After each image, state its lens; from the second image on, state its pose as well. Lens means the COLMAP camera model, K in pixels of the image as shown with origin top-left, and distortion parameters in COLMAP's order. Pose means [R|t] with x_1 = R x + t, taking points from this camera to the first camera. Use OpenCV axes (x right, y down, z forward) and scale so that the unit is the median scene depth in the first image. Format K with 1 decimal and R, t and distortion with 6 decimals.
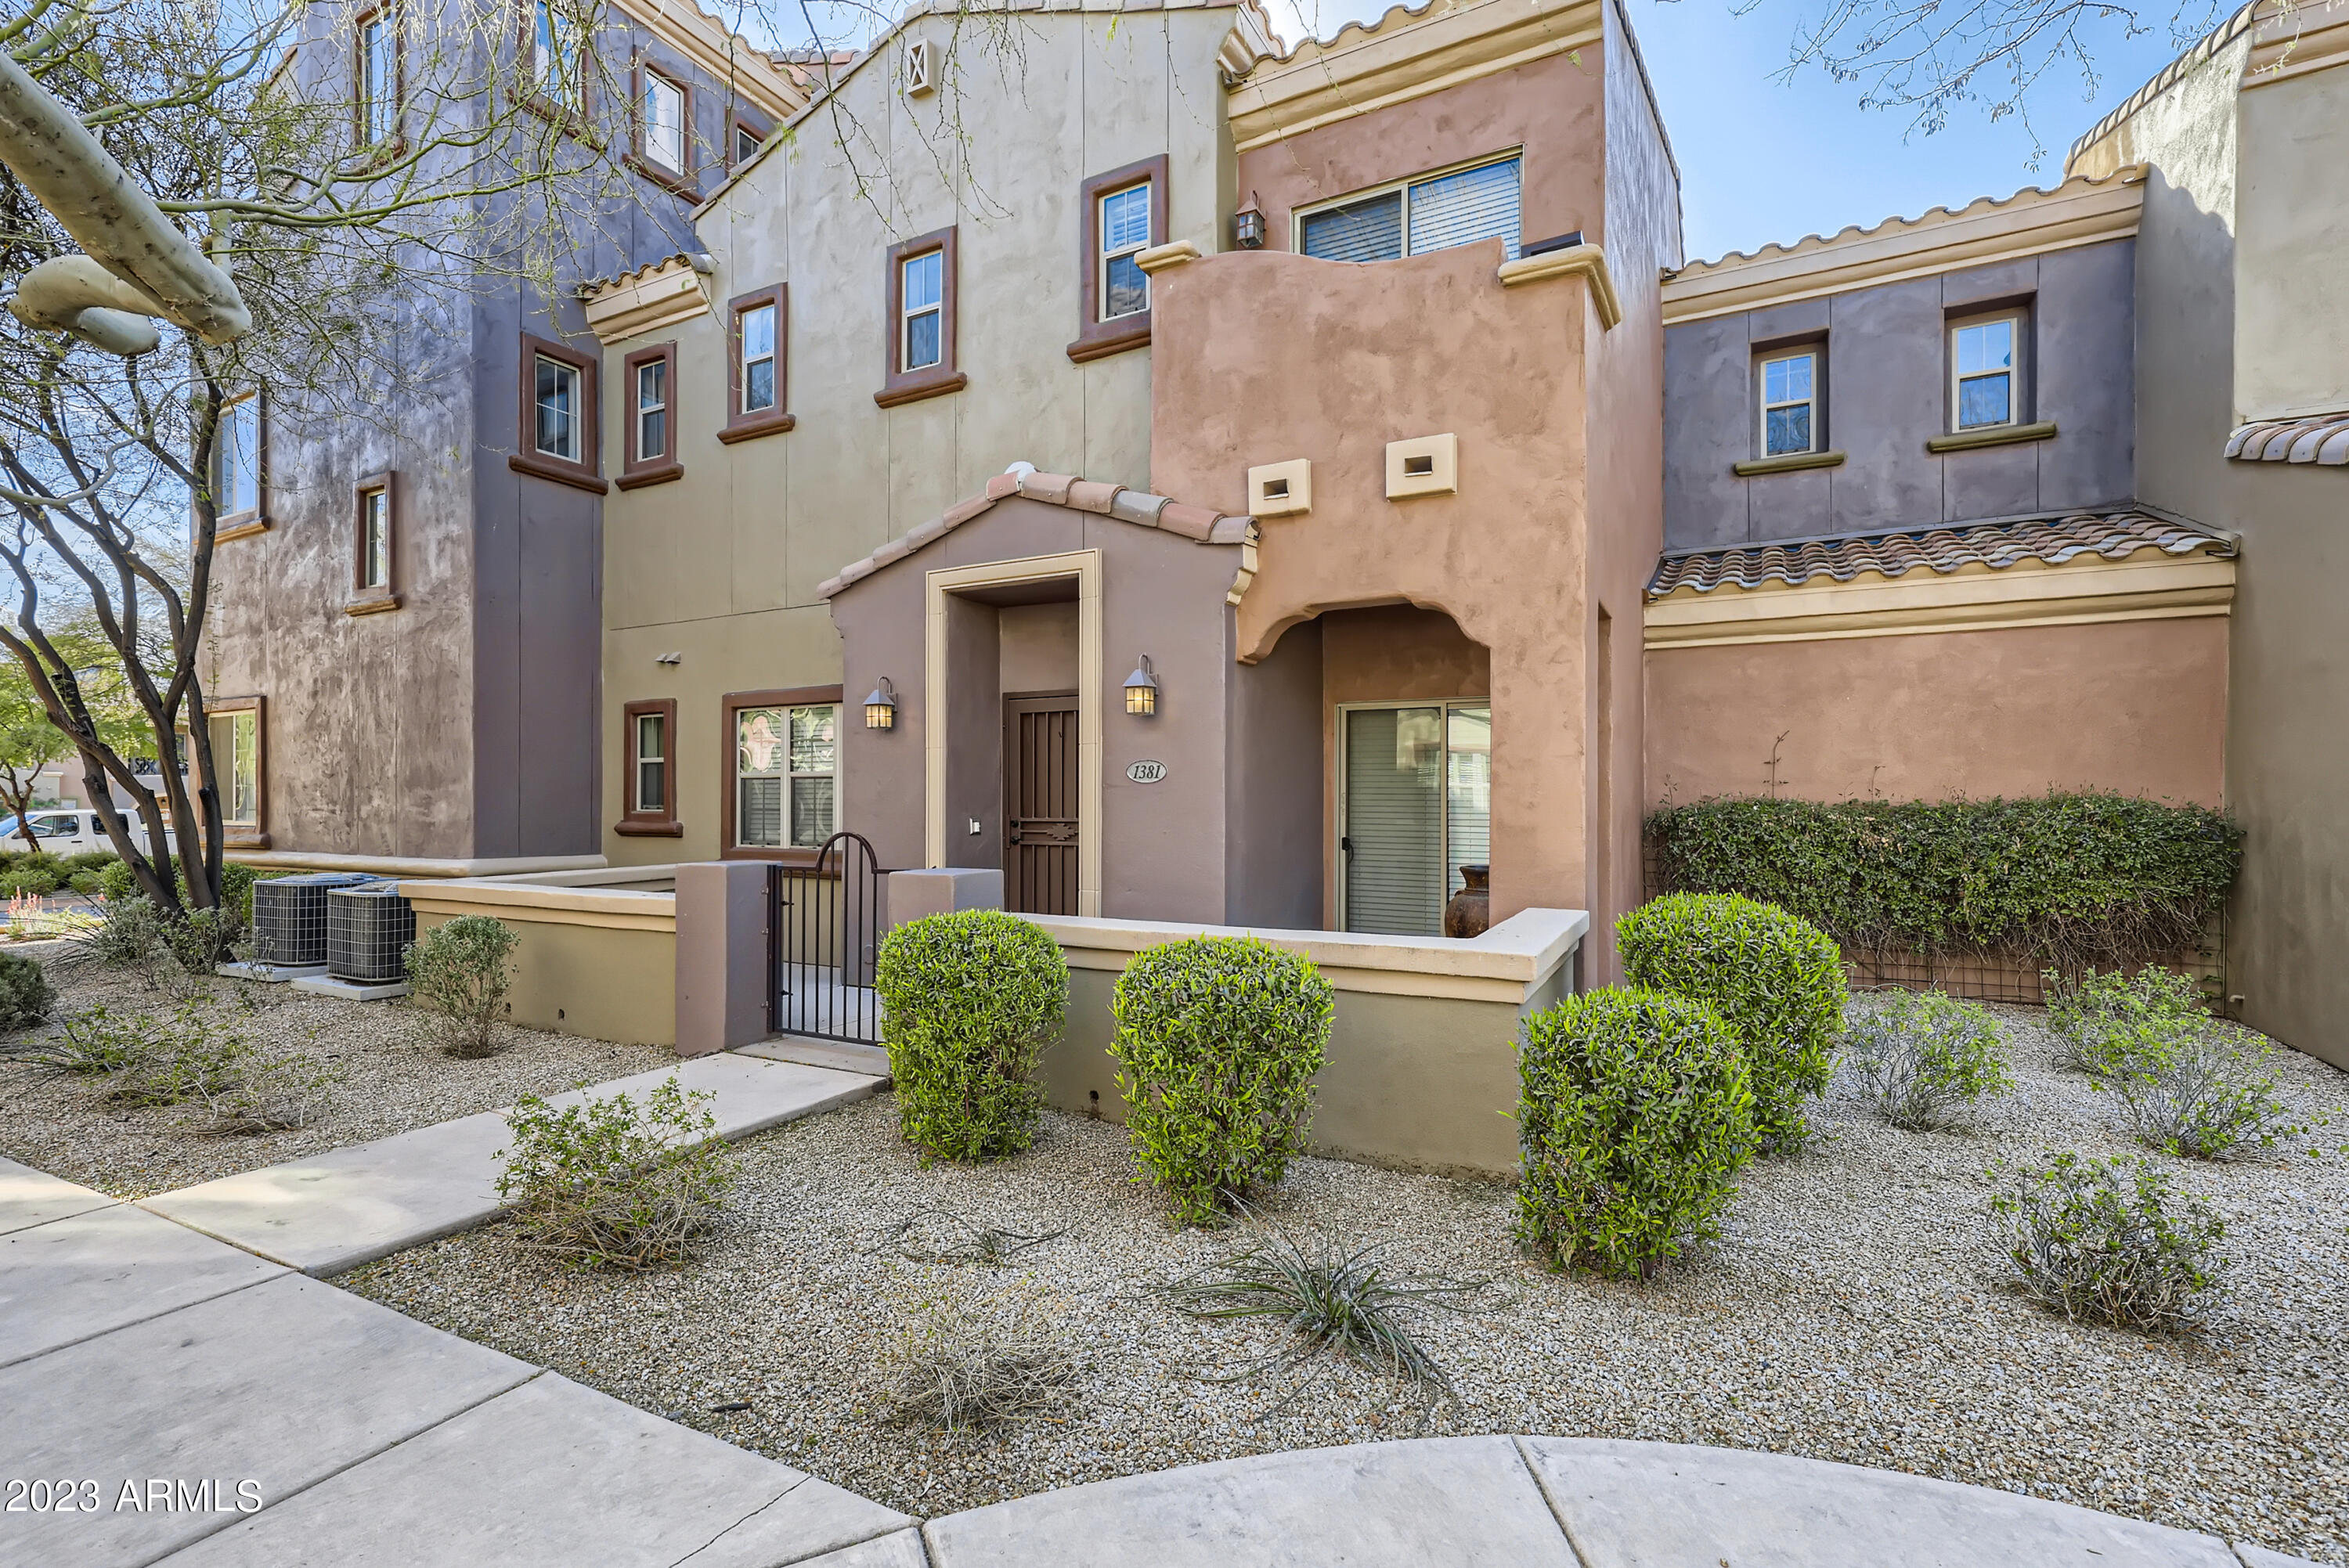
lens RADIAL K [[1044.8, 0, 1191.4], [0, 1044.8, 795.5], [0, 0, 1]] dist [0.000934, 0.005297]
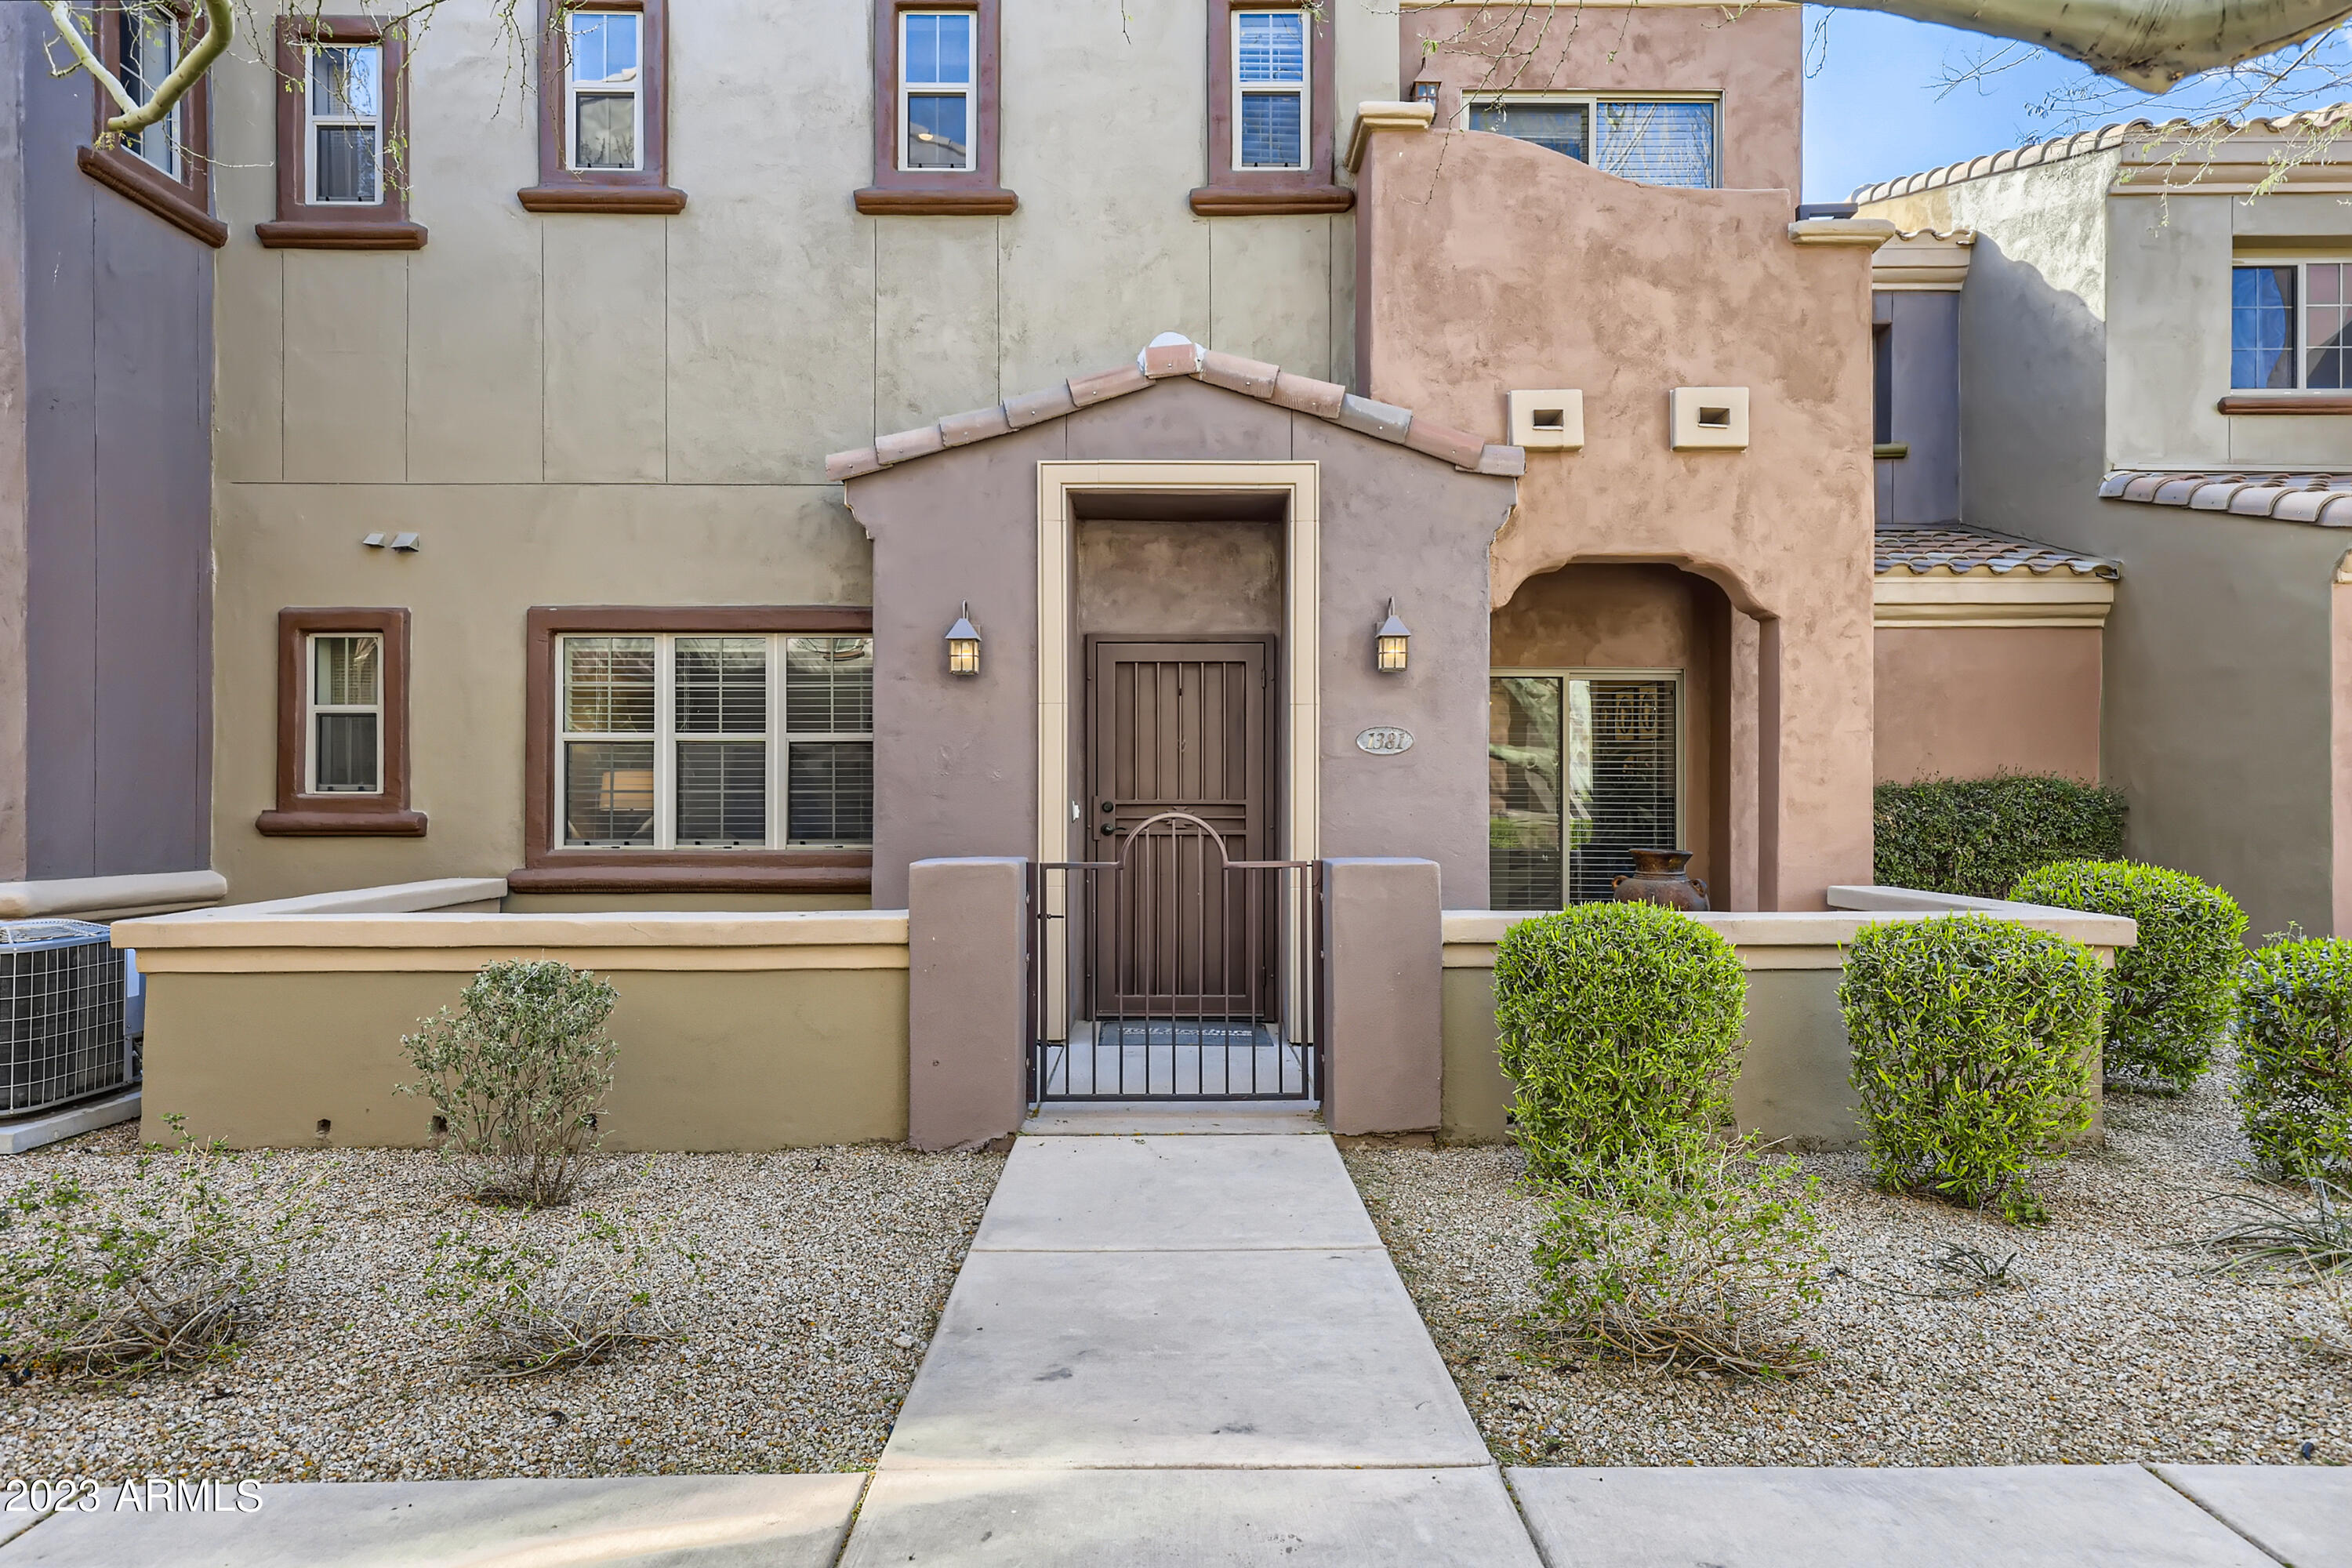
lens RADIAL K [[1292.3, 0, 1176.0], [0, 1292.3, 784.0], [0, 0, 1]] dist [0.016087, 0.000602]
pose [[0.884943, 0.003598, 0.465686, -0.668699], [-0.003343, 0.999993, -0.001374, 0.013427], [-0.465688, -0.000341, 0.884949, 0.178604]]
